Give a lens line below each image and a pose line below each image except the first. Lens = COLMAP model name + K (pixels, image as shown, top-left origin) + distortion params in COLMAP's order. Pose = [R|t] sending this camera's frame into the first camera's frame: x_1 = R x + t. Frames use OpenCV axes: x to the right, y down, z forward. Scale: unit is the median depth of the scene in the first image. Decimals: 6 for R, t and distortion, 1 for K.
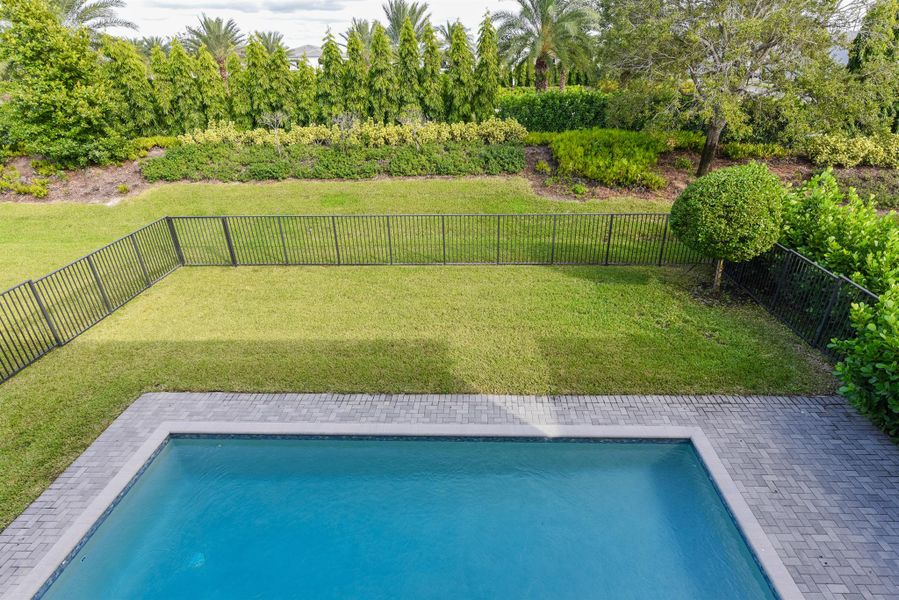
lens RADIAL K [[492.4, 0, 473.2], [0, 492.4, 285.9], [0, 0, 1]] dist [0.007834, -0.000170]
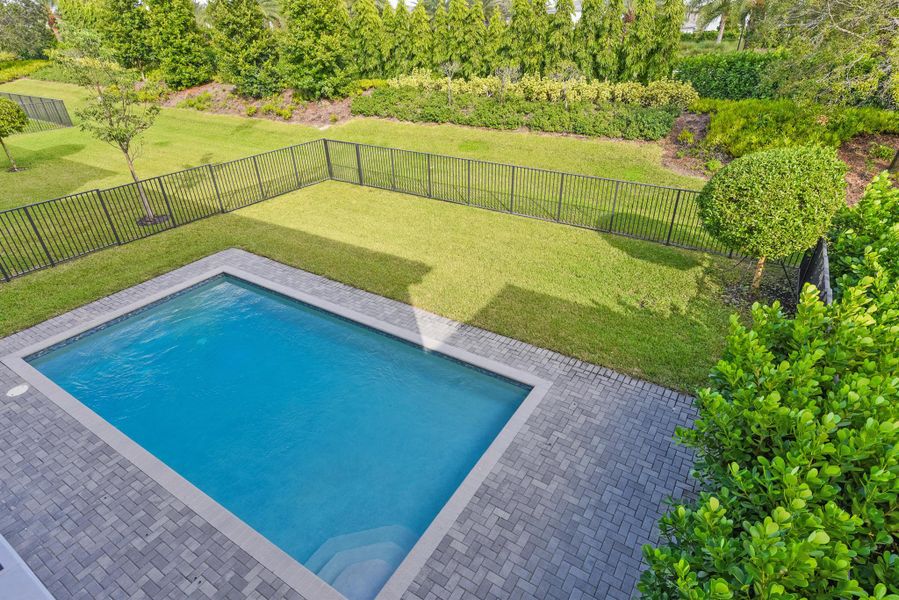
lens RADIAL K [[493.2, 0, 461.4], [0, 493.2, 289.7], [0, 0, 1]] dist [0.004891, 0.000590]
pose [[0.863964, 0.246765, -0.438945, 0.247785], [-0.211660, 0.968913, 0.128096, 0.001750], [0.456909, -0.017763, 0.889336, -0.001175]]
